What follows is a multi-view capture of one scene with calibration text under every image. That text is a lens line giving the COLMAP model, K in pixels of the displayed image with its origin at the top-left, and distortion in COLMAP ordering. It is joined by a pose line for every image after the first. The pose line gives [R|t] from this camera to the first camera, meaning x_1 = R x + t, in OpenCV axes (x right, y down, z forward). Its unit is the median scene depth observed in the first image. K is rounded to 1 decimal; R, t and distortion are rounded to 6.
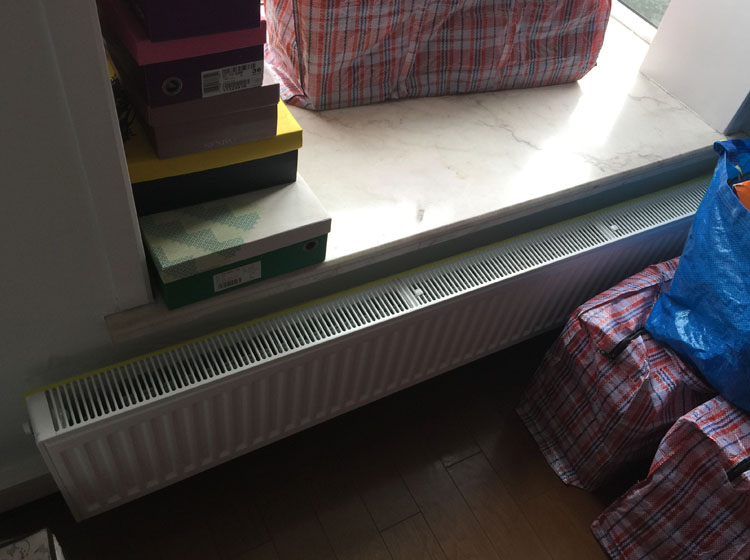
lens RADIAL K [[661.1, 0, 376.3], [0, 661.1, 283.9], [0, 0, 1]] dist [0.057257, -0.091487]
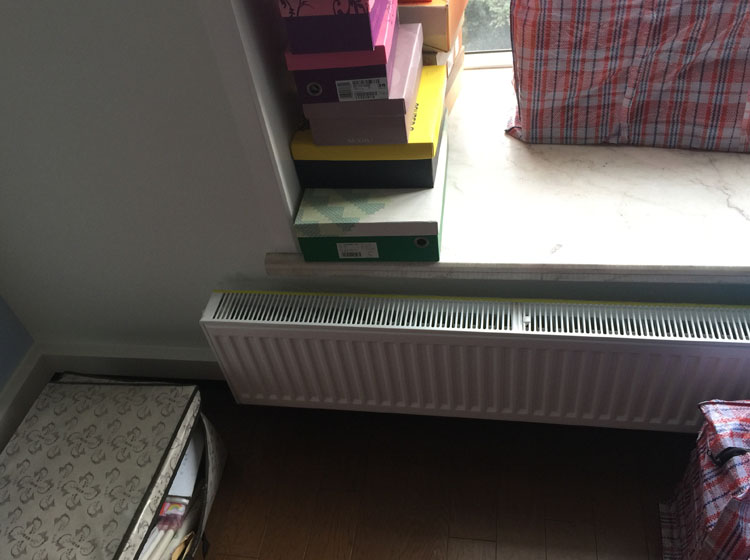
lens RADIAL K [[661.1, 0, 374.8], [0, 661.1, 281.0], [0, 0, 1]] dist [0.057257, -0.091487]
pose [[0.760507, 0.256882, -0.596356, 0.441341], [-0.305124, 0.952081, 0.021001, 0.005626], [0.573174, 0.165992, 0.802445, 0.032539]]
